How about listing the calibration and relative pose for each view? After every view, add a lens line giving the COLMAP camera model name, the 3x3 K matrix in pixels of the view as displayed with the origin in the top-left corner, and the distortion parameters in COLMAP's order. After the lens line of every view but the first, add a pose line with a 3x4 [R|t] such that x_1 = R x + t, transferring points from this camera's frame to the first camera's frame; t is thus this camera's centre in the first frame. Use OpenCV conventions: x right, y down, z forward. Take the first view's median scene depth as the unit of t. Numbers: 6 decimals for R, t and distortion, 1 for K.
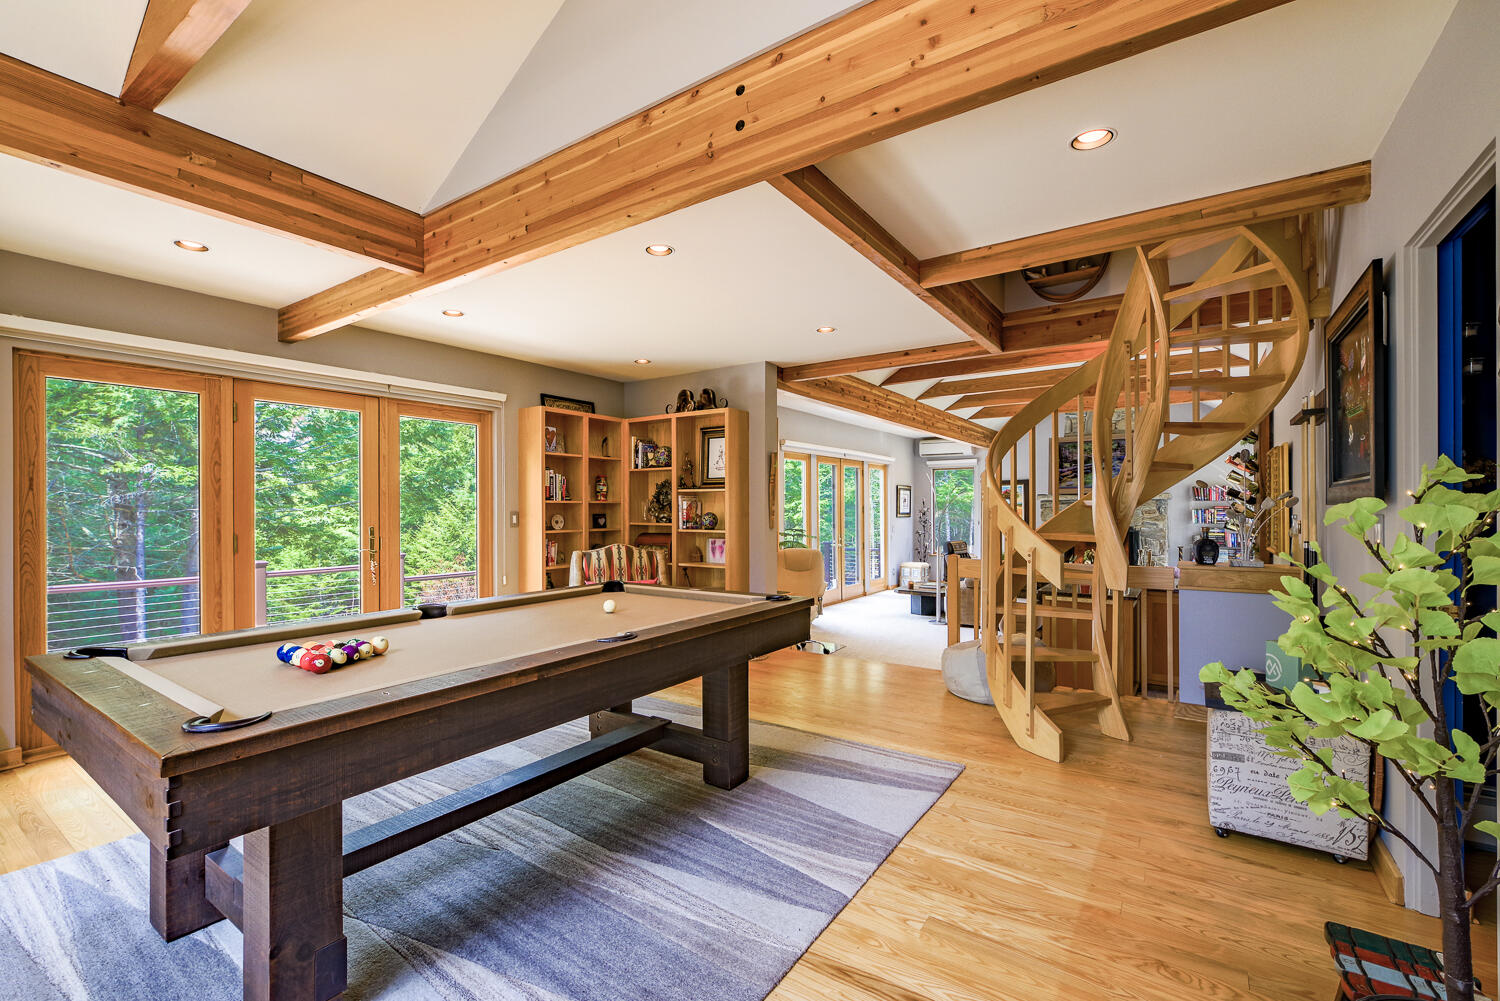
lens RADIAL K [[650.9, 0, 755.7], [0, 650.9, 505.4], [0, 0, 1]] dist [-0.006153, 0.000838]
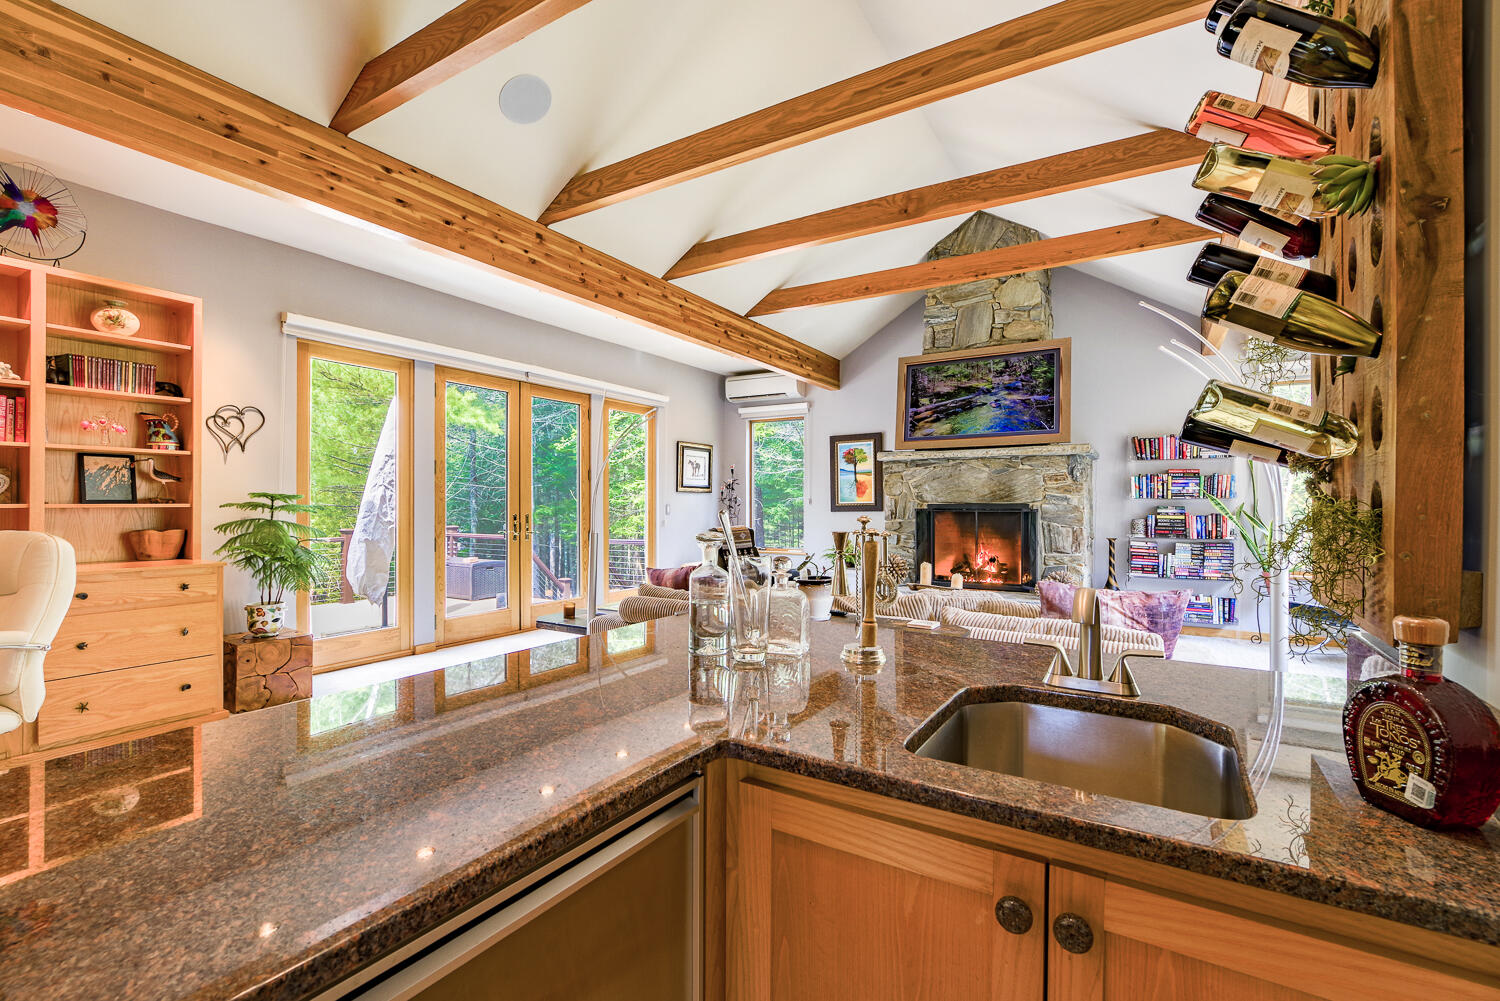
lens RADIAL K [[650.9, 0, 743.1], [0, 650.9, 500.0], [0, 0, 1]] dist [-0.006153, 0.000838]
pose [[0.999852, 0.005158, 0.016383, 0.276624], [-0.005100, 0.999981, -0.003596, 0.029037], [-0.016401, 0.003512, 0.999859, 0.370778]]
